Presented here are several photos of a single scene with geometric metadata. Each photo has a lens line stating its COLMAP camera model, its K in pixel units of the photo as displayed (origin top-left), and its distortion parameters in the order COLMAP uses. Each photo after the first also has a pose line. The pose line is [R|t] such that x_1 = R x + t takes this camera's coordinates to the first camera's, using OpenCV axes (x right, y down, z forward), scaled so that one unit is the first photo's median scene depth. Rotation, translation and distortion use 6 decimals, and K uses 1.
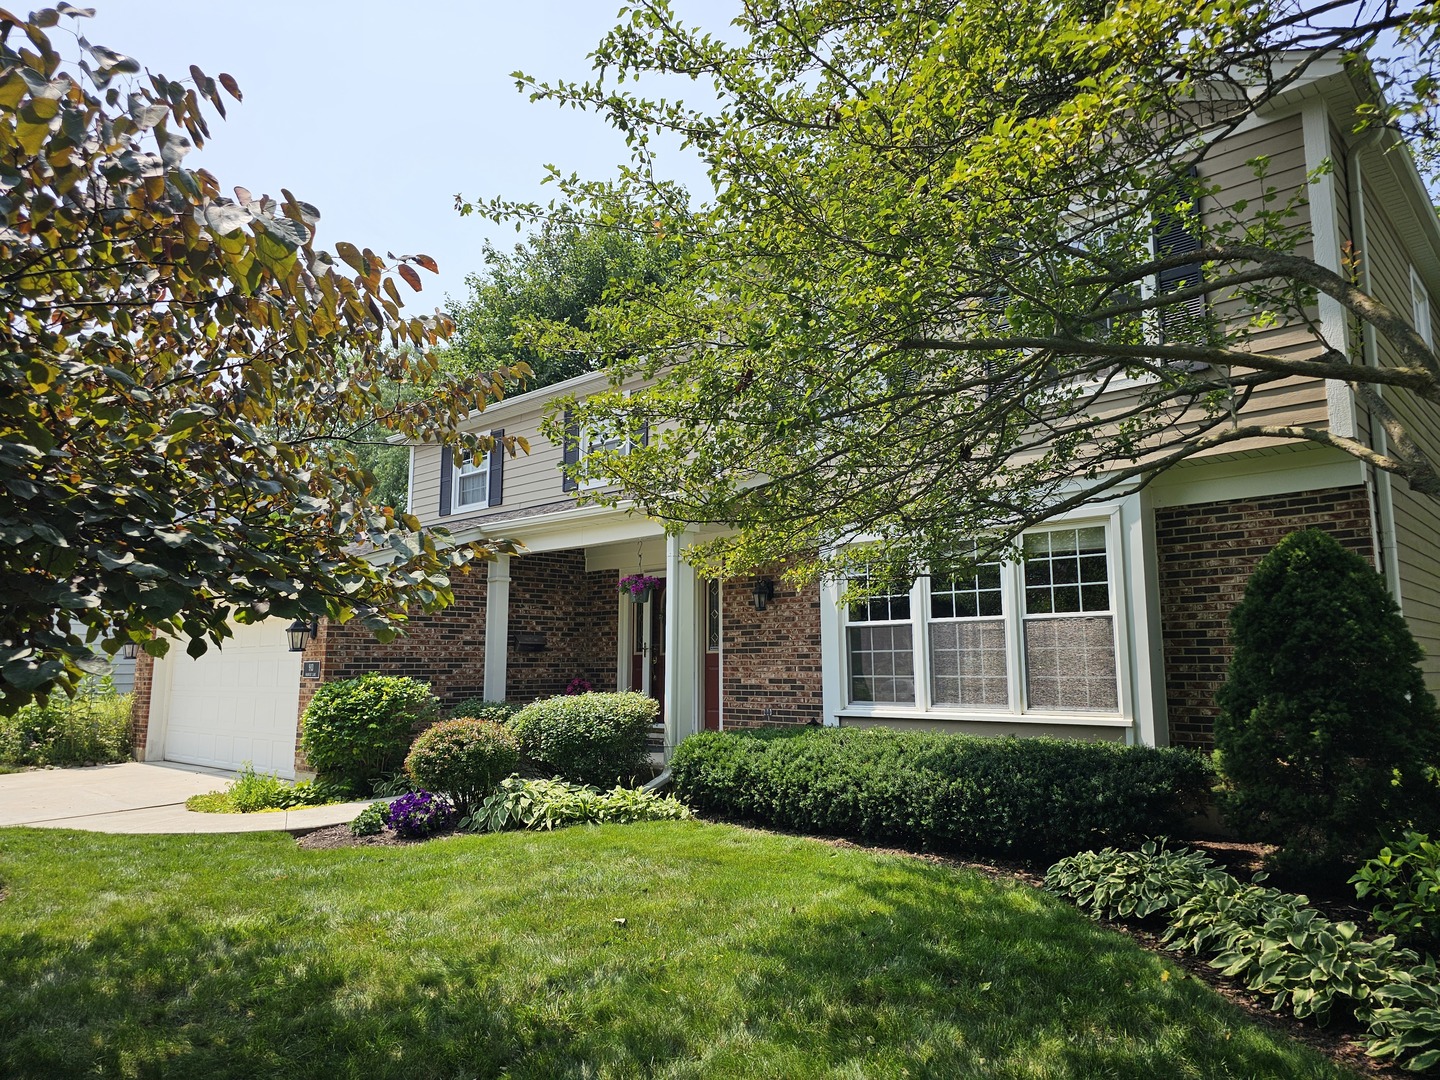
lens RADIAL K [[966.7, 0, 737.9], [0, 966.7, 531.9], [0, 0, 1]] dist [0.043158, -0.039775]
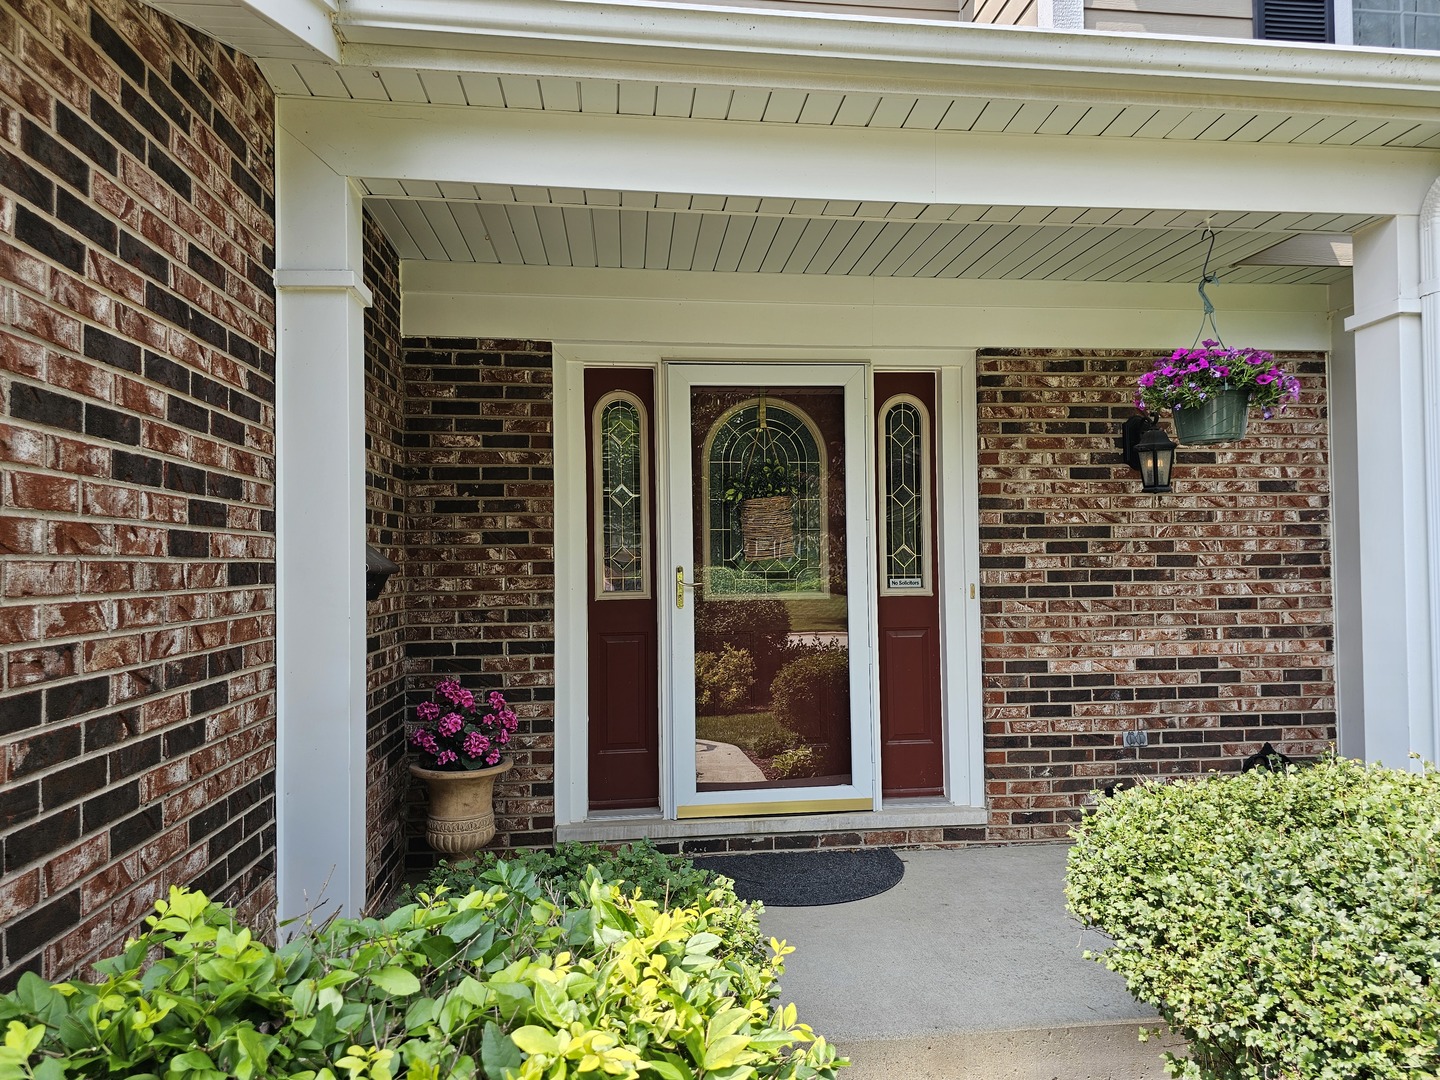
lens RADIAL K [[966.7, 0, 729.9], [0, 966.7, 540.4], [0, 0, 1]] dist [0.043158, -0.039775]
pose [[0.652163, 0.016418, 0.757901, -0.479037], [-0.099675, 0.992943, 0.064259, 0.111837], [-0.751498, -0.117451, 0.649197, 1.048042]]
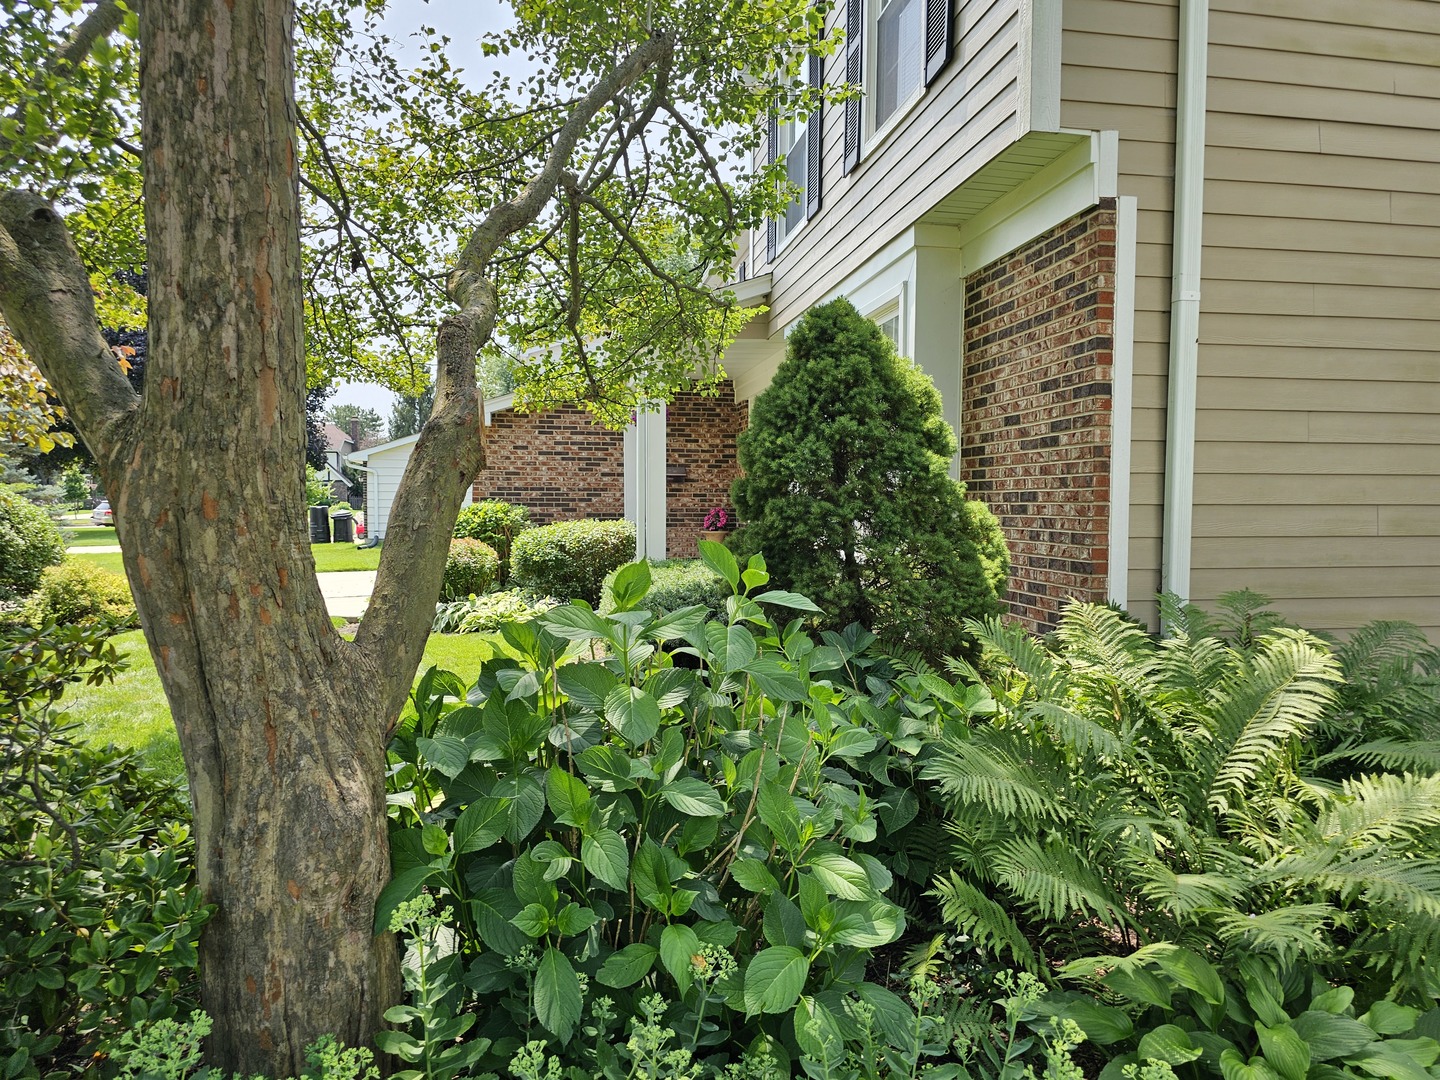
lens RADIAL K [[966.7, 0, 730.4], [0, 966.7, 545.8], [0, 0, 1]] dist [0.043158, -0.039775]
pose [[0.800217, 0.036135, -0.598620, 0.657157], [0.074156, 0.984560, 0.158562, 0.039539], [0.595108, -0.171276, 0.785183, 0.268276]]
